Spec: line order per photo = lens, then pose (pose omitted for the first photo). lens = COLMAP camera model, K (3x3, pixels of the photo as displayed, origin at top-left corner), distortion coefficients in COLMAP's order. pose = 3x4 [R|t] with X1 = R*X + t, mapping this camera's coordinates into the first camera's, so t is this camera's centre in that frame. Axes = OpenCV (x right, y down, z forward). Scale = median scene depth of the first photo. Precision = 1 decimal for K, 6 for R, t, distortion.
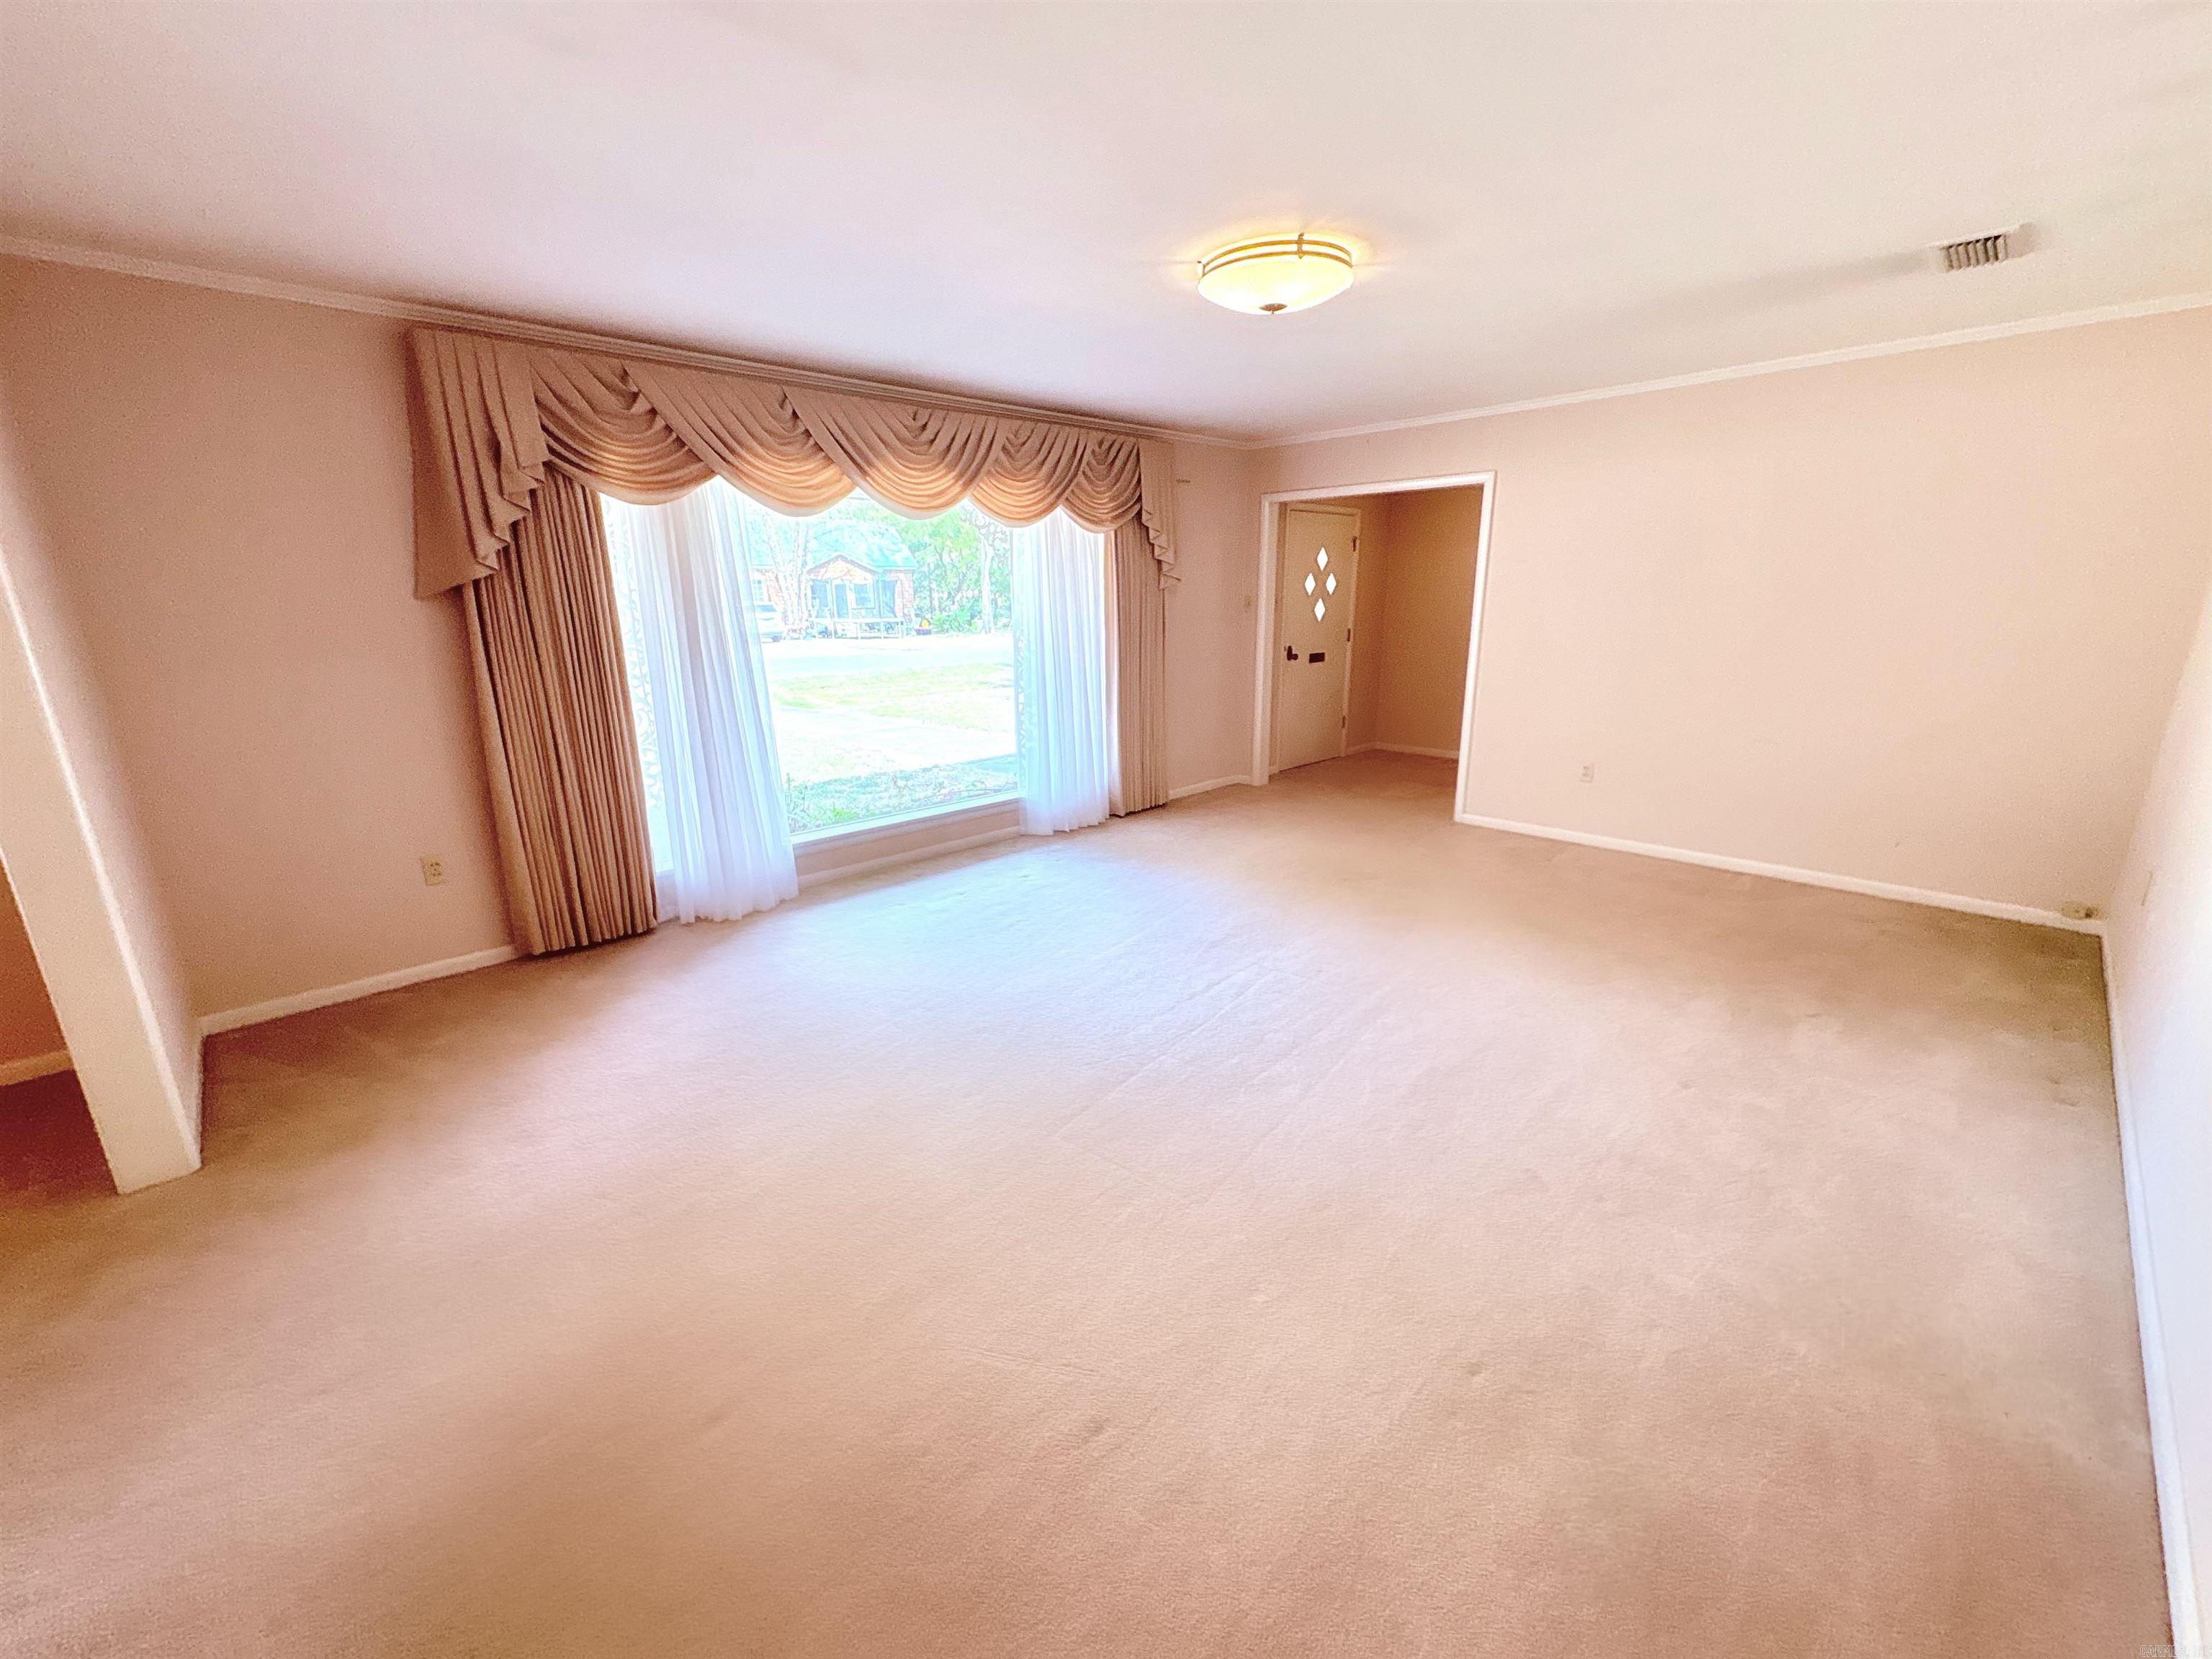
lens RADIAL K [[882.7, 0, 1106.0], [0, 882.7, 829.5], [0, 0, 1]] dist [0.000511, -0.000114]
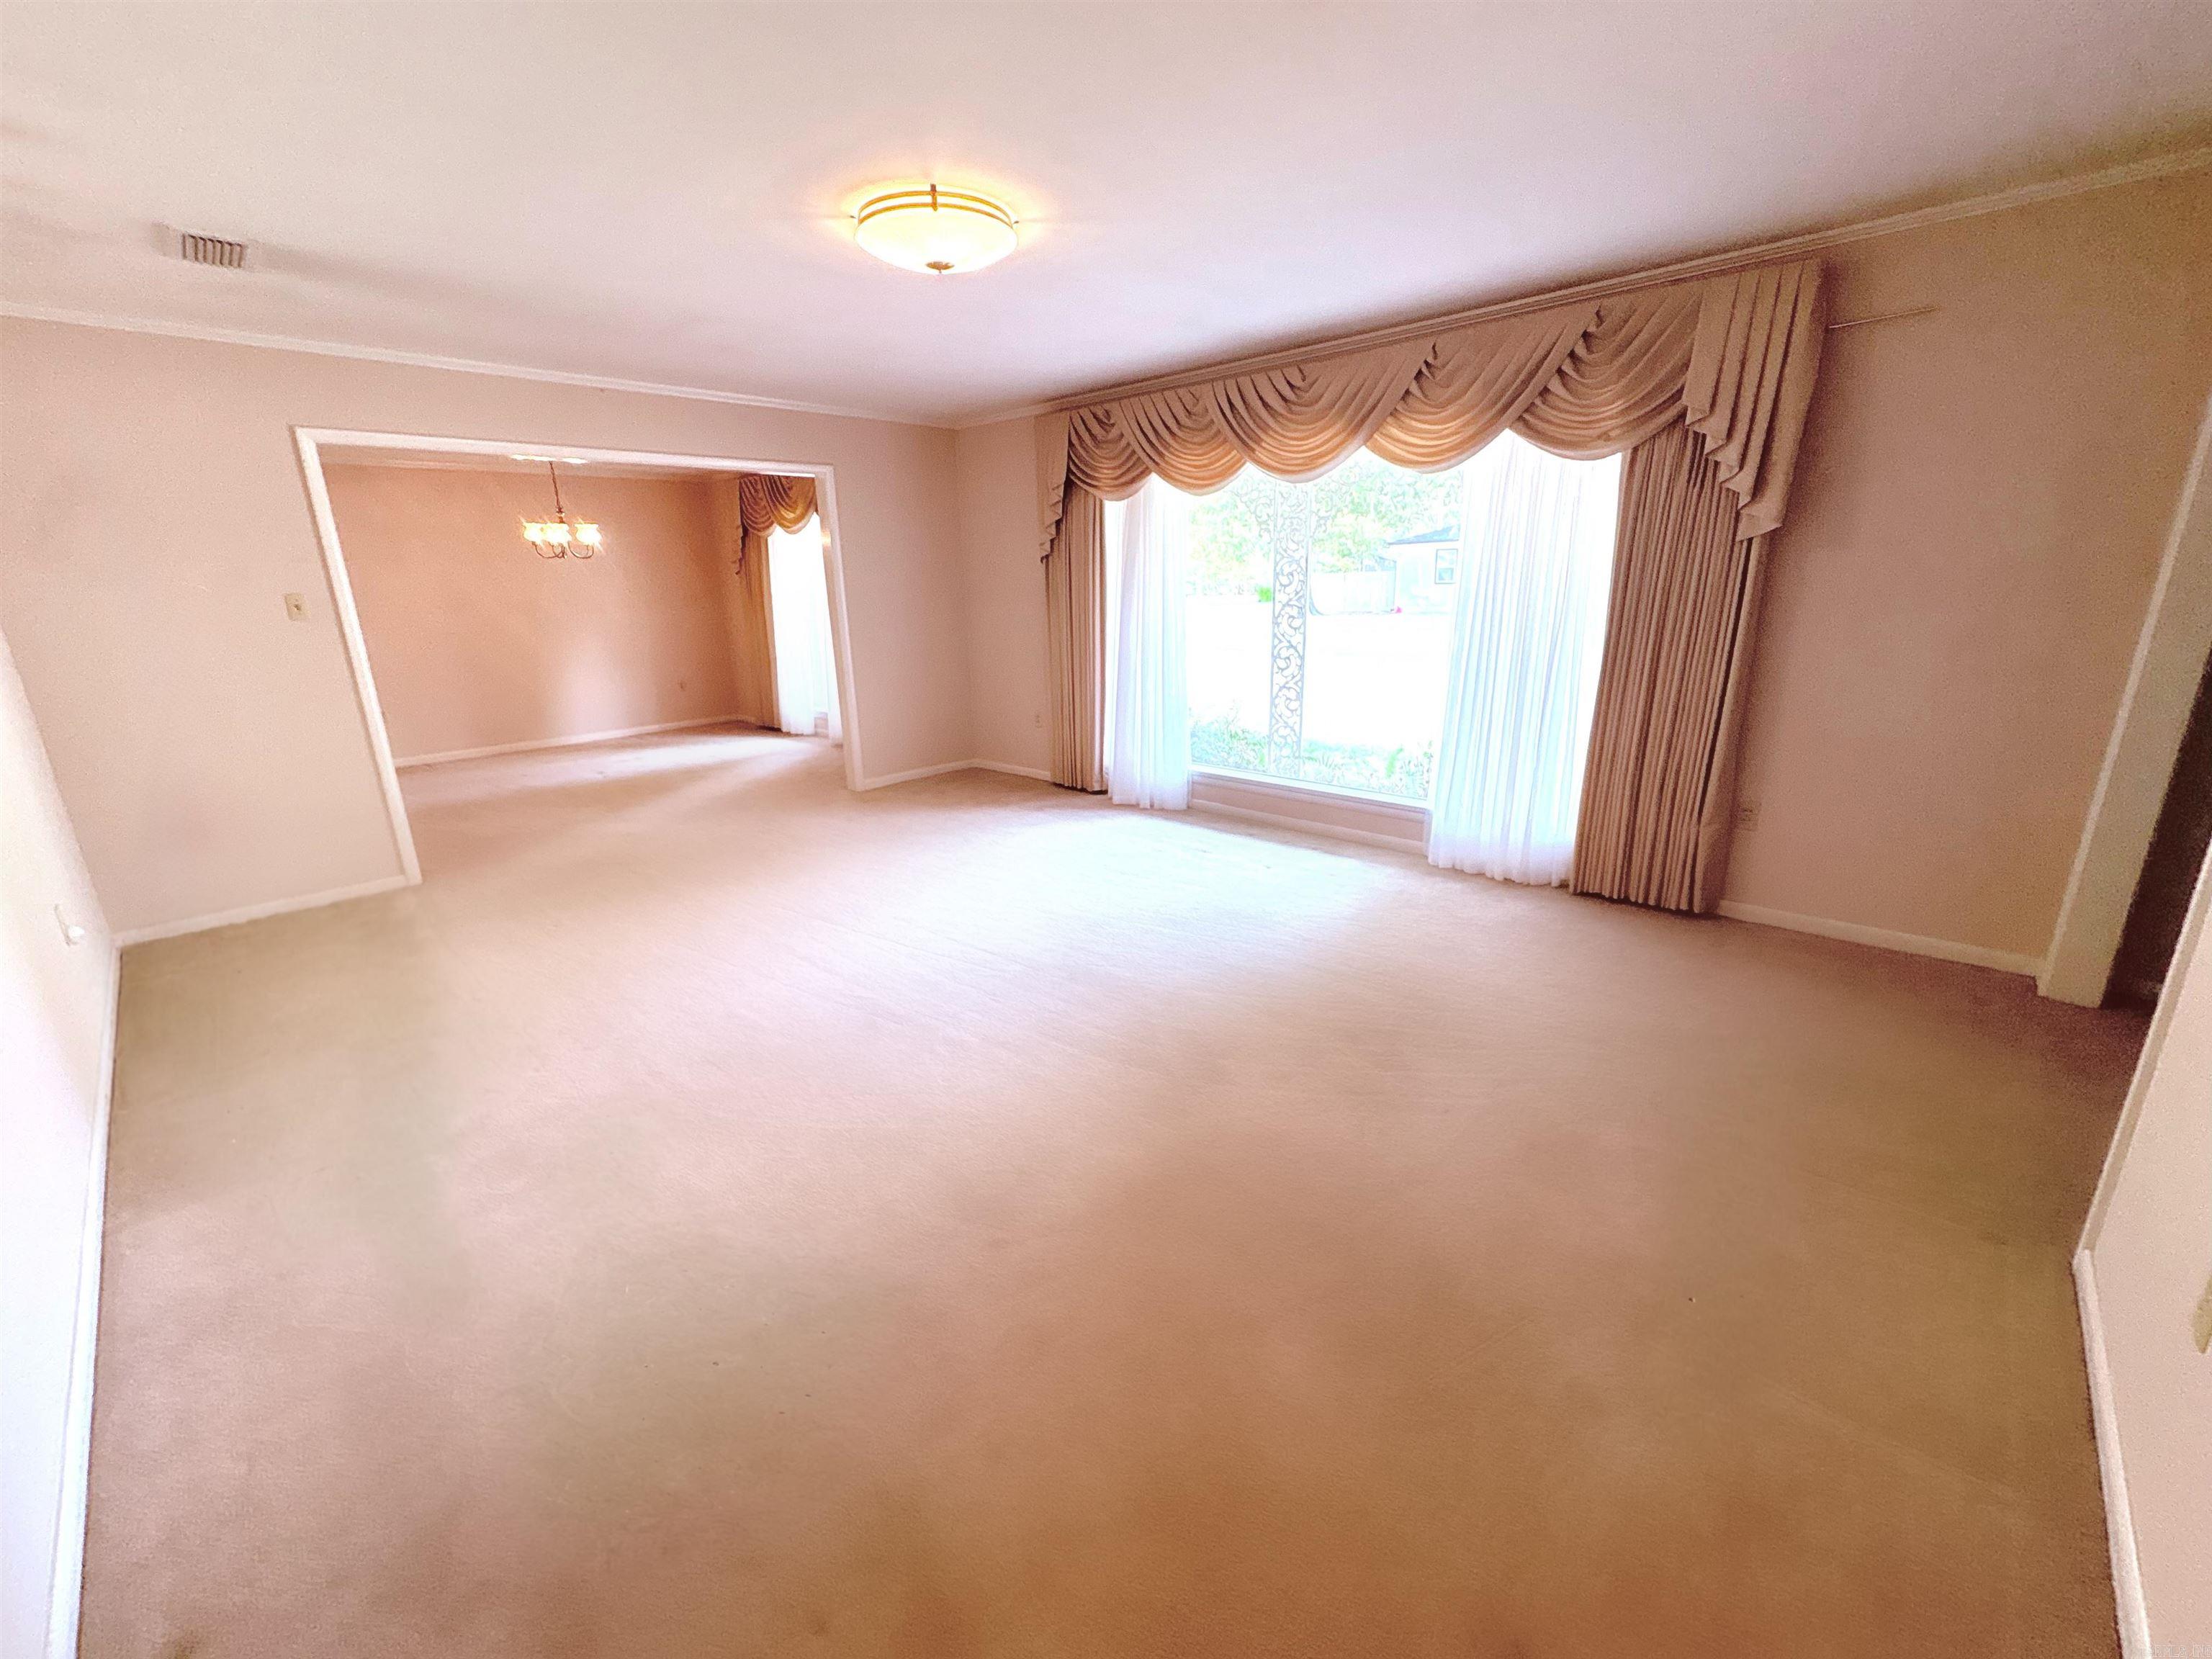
lens RADIAL K [[882.7, 0, 1106.0], [0, 882.7, 829.5], [0, 0, 1]] dist [0.000511, -0.000114]
pose [[0.051966, 0.290639, -0.955421, 0.857619], [-0.230342, 0.934405, 0.271718, -0.218825], [0.971721, 0.205954, 0.115503, 0.790754]]
